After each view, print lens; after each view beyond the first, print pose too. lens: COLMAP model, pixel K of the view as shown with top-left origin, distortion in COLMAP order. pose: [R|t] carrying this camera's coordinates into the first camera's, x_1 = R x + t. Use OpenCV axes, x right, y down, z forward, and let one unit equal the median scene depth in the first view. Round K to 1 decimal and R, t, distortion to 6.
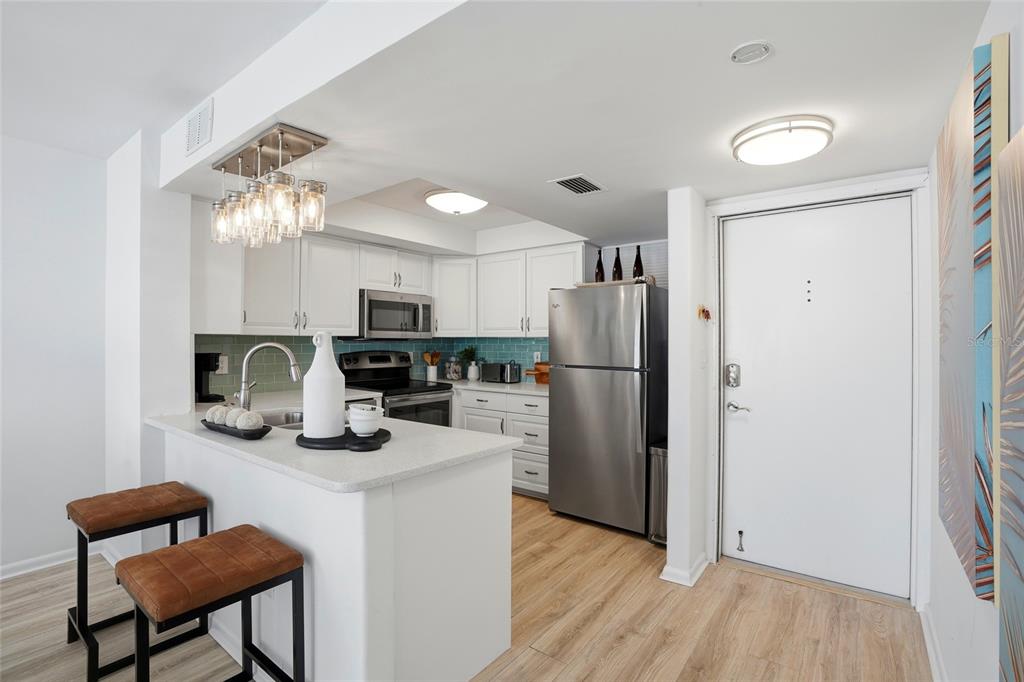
lens RADIAL K [[479.9, 0, 509.6], [0, 479.9, 345.8], [0, 0, 1]] dist [-0.042471, 0.000253]
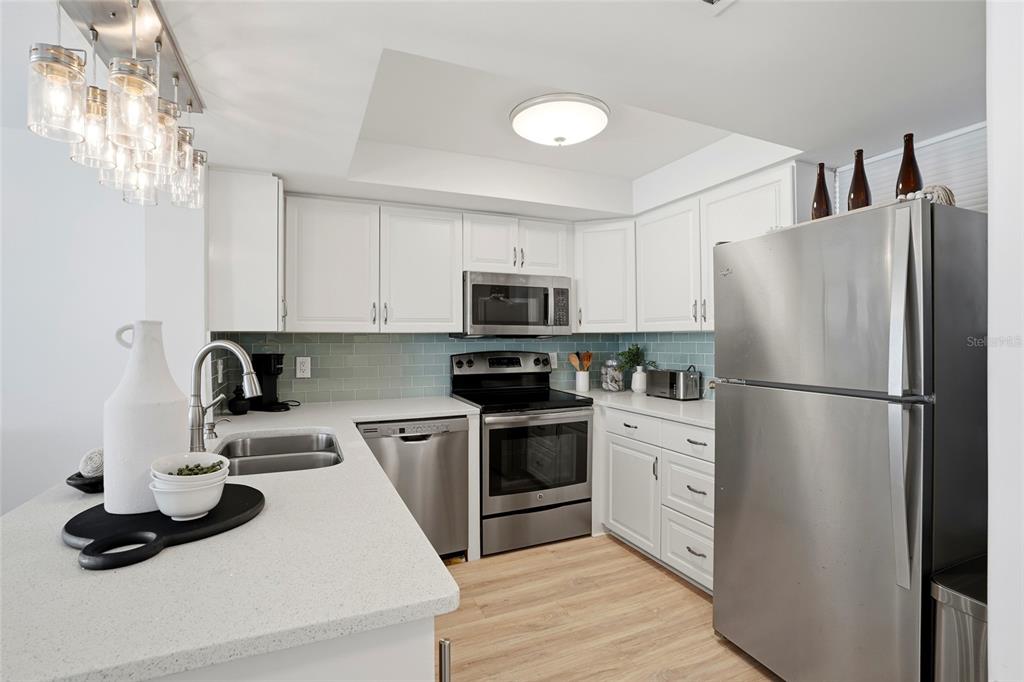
lens RADIAL K [[476.7, 0, 526.4], [0, 476.7, 341.5], [0, 0, 1]] dist [-0.020615, 0.000260]
pose [[0.890420, -0.005837, -0.455103, 0.116203], [0.002675, 0.999968, -0.007591, 0.000514], [0.455132, 0.005541, 0.890406, 0.335060]]
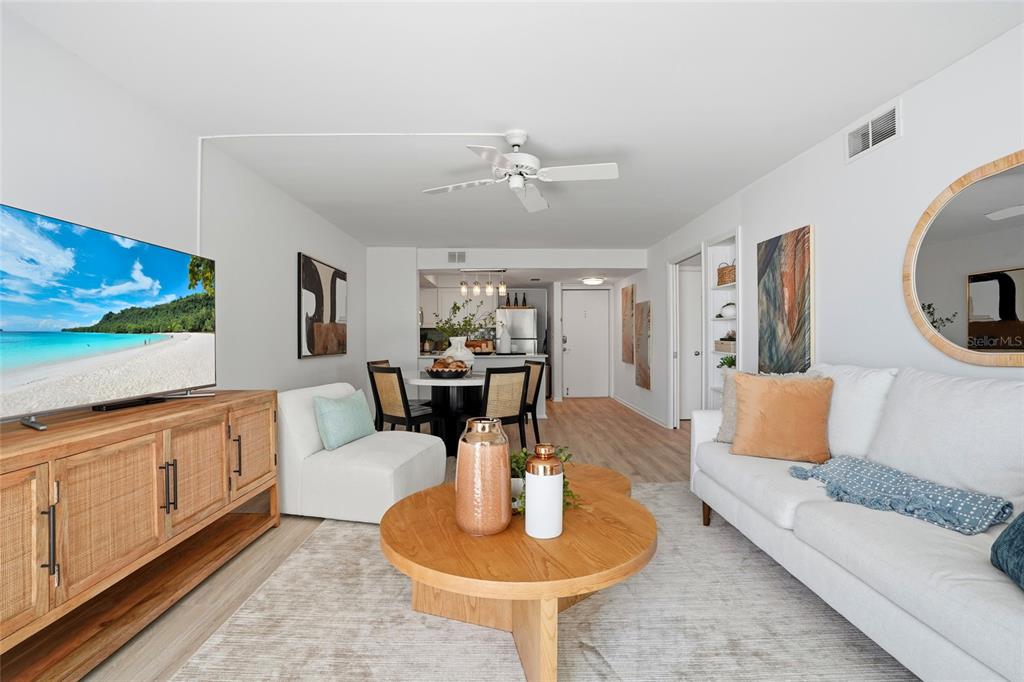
lens RADIAL K [[486.5, 0, 511.2], [0, 486.5, 351.8], [0, 0, 1]] dist [-0.001846, 0.000189]
pose [[0.781939, -0.023804, 0.622900, -1.204529], [0.012548, 0.999669, 0.022450, 0.044010], [-0.623229, -0.009739, 0.781979, -0.872487]]
